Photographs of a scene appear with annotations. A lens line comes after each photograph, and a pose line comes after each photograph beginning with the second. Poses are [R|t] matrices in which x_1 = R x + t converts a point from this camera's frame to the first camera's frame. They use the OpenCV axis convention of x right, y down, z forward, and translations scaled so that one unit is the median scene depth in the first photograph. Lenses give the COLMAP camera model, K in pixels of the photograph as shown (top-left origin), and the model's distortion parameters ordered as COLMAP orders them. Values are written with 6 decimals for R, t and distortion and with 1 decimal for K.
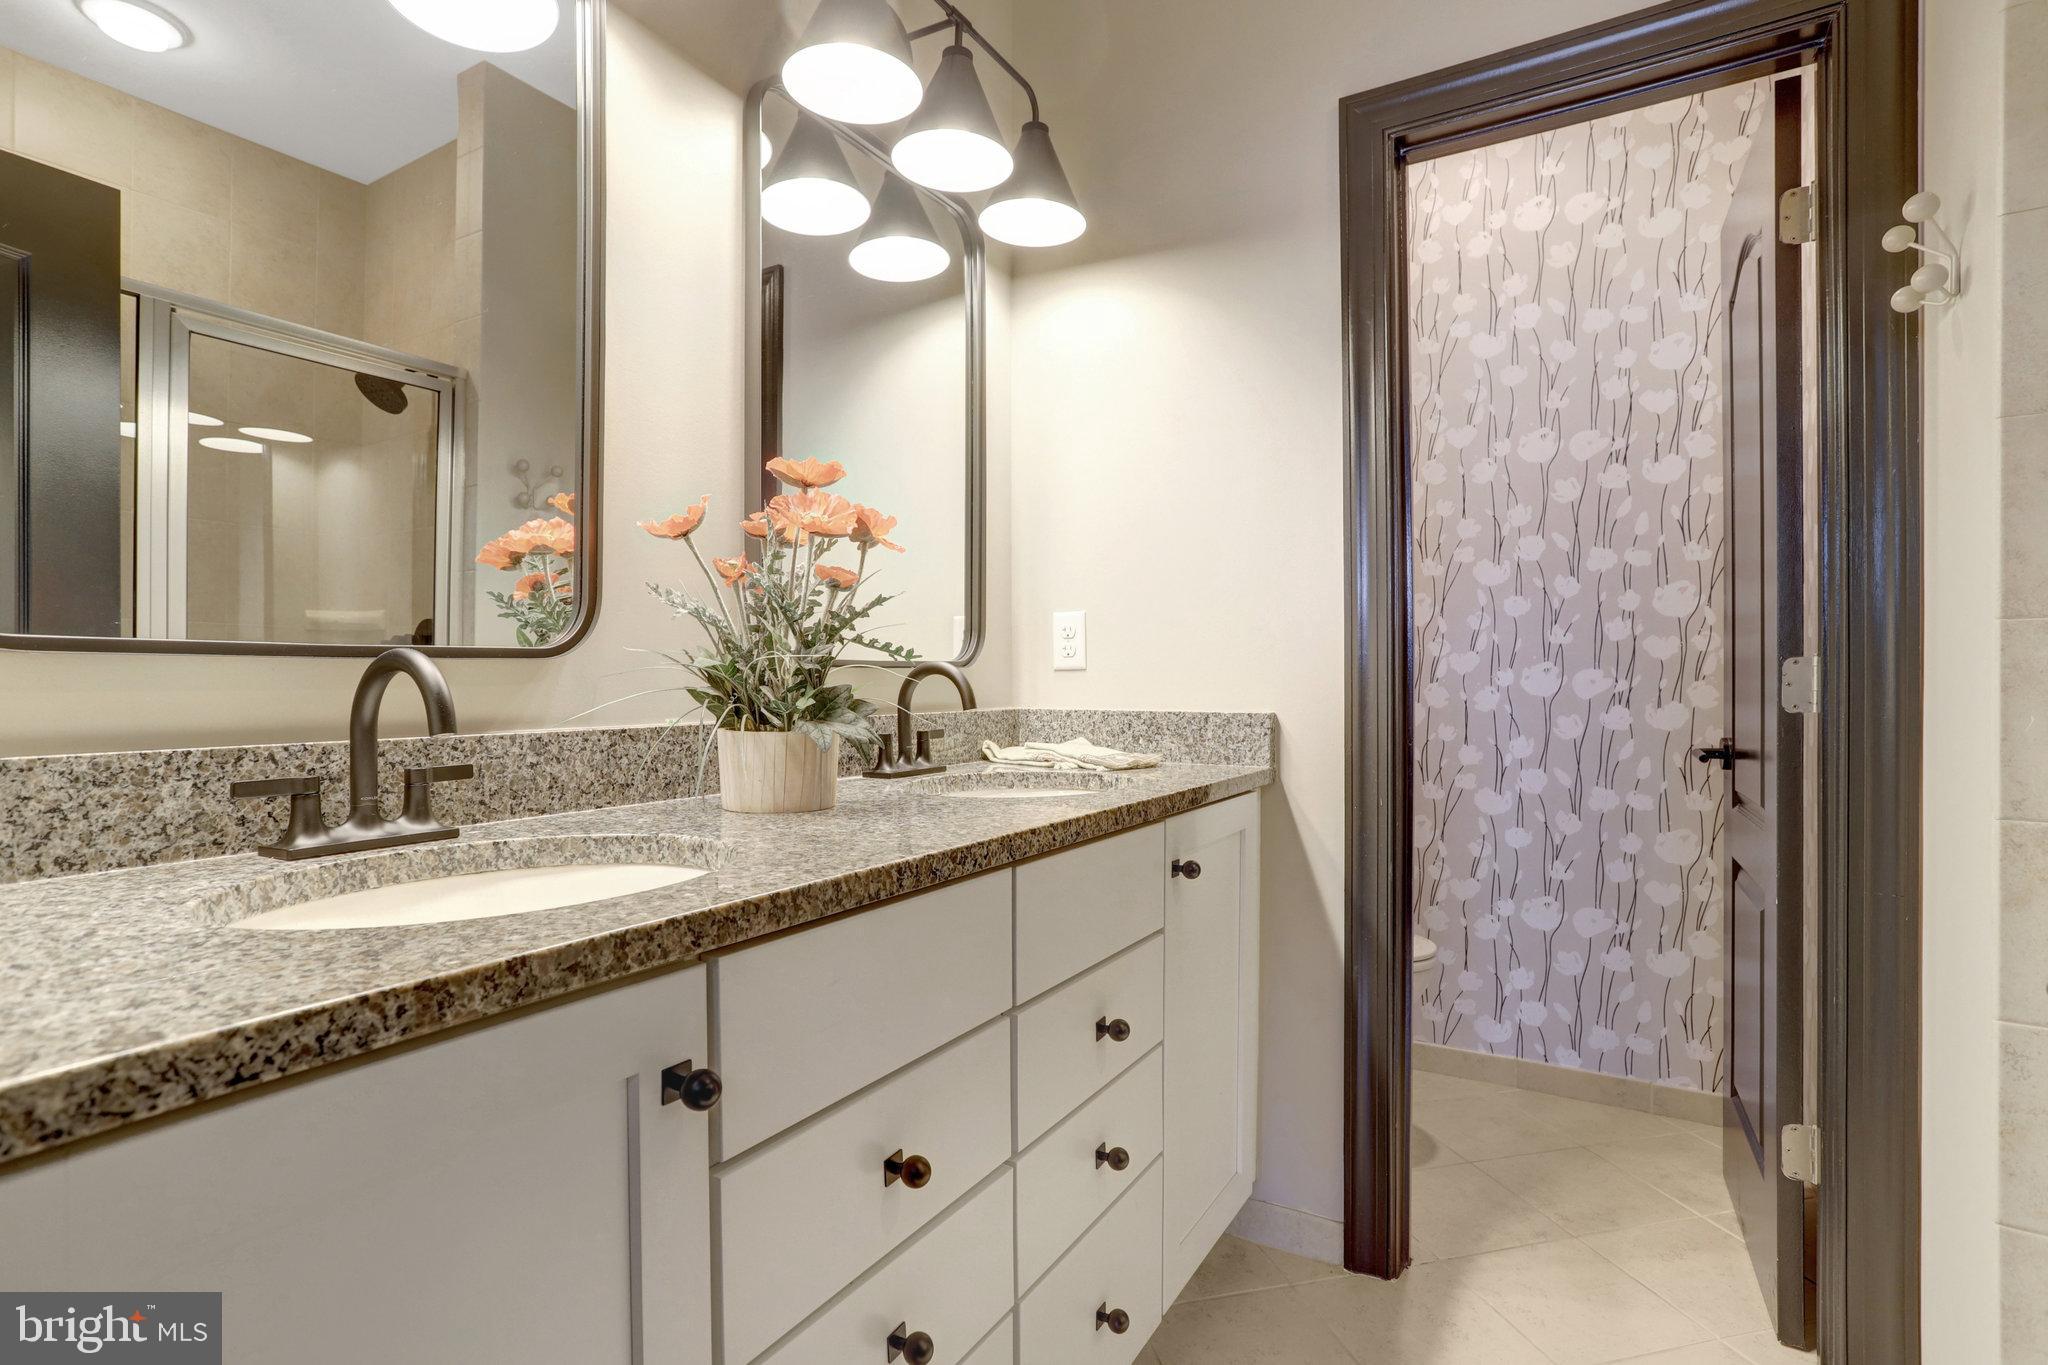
lens RADIAL K [[1001.5, 0, 1017.5], [0, 1001.5, 686.7], [0, 0, 1]] dist [-0.086645, 0.038656]
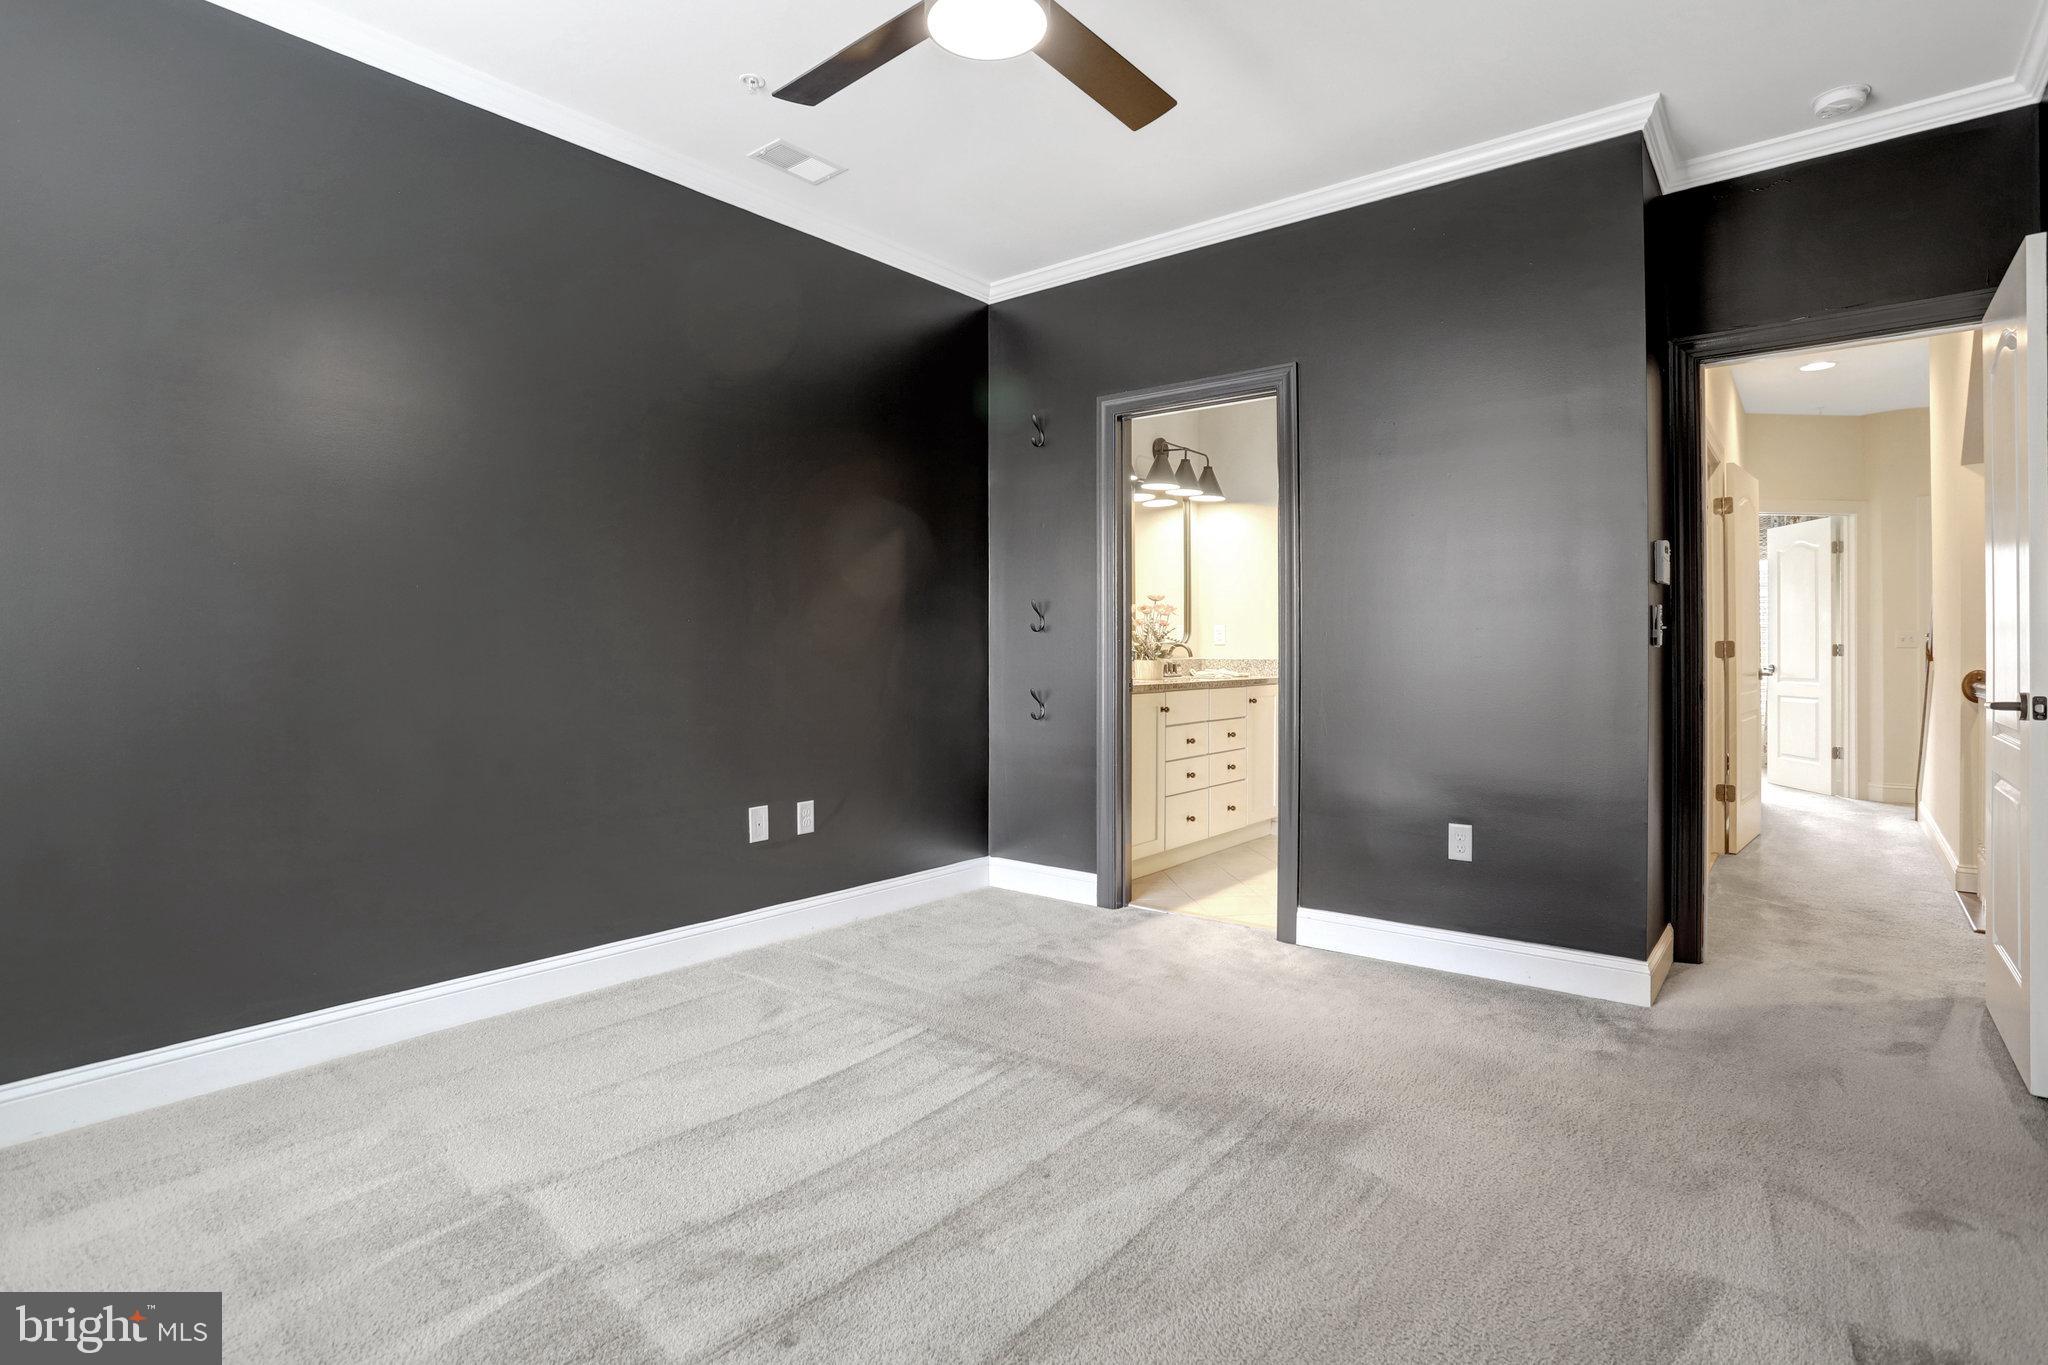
lens RADIAL K [[1001.5, 0, 1017.5], [0, 1001.5, 686.7], [0, 0, 1]] dist [-0.086645, 0.038656]
pose [[0.990510, -0.005302, -0.137339, -0.179233], [0.009366, 0.999537, 0.028963, 0.022027], [0.137122, -0.029975, 0.990101, -2.665154]]
